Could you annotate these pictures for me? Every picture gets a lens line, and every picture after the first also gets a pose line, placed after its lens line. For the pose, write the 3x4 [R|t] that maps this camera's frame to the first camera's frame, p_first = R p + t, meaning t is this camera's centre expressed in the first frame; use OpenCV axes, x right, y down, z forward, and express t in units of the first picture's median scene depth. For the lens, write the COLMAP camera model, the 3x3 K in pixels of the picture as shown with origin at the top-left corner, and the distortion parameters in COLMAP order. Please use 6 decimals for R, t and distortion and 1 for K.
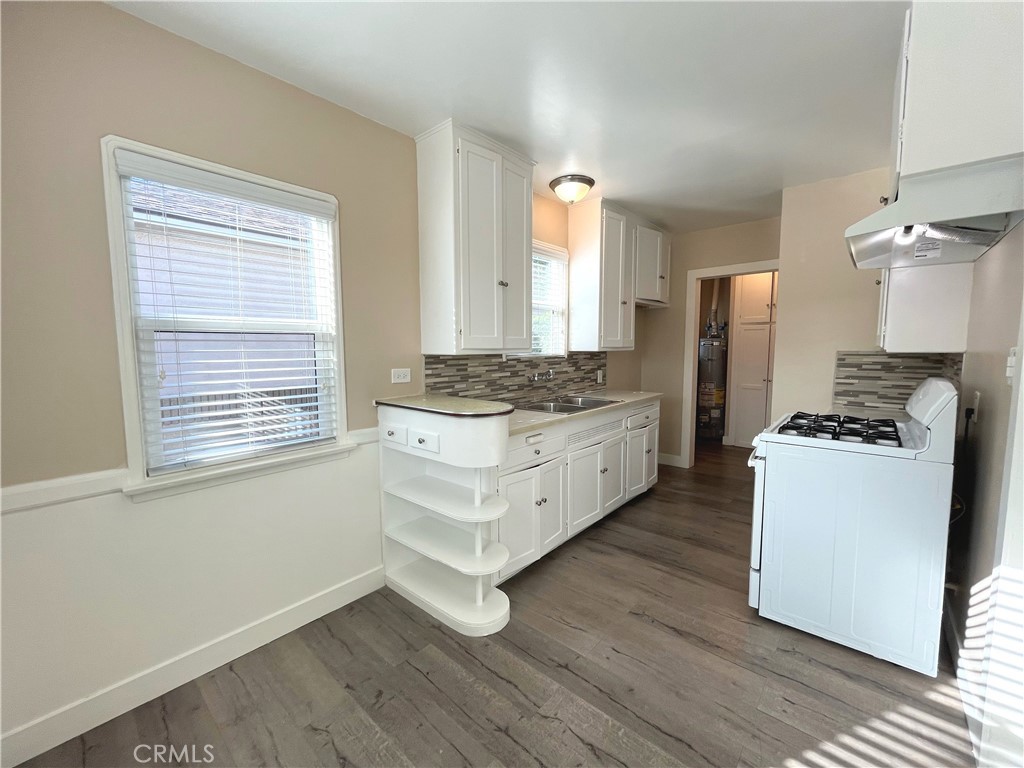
lens RADIAL K [[417.6, 0, 512.0], [0, 417.6, 384.0], [0, 0, 1]] dist [-0.004141, 0.001031]
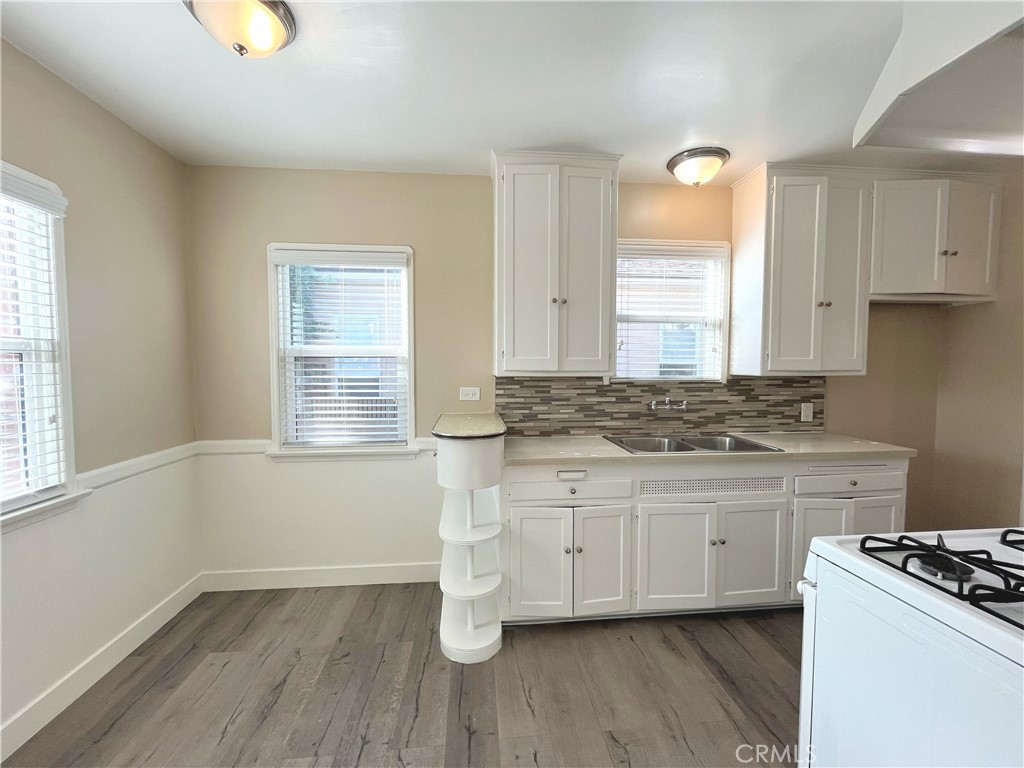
lens RADIAL K [[417.6, 0, 512.0], [0, 417.6, 384.0], [0, 0, 1]] dist [-0.004141, 0.001031]
pose [[0.724059, 0.038109, -0.688684, 0.481252], [-0.067053, 0.997632, -0.015293, -0.031032], [0.686471, 0.057252, 0.724900, 0.237306]]
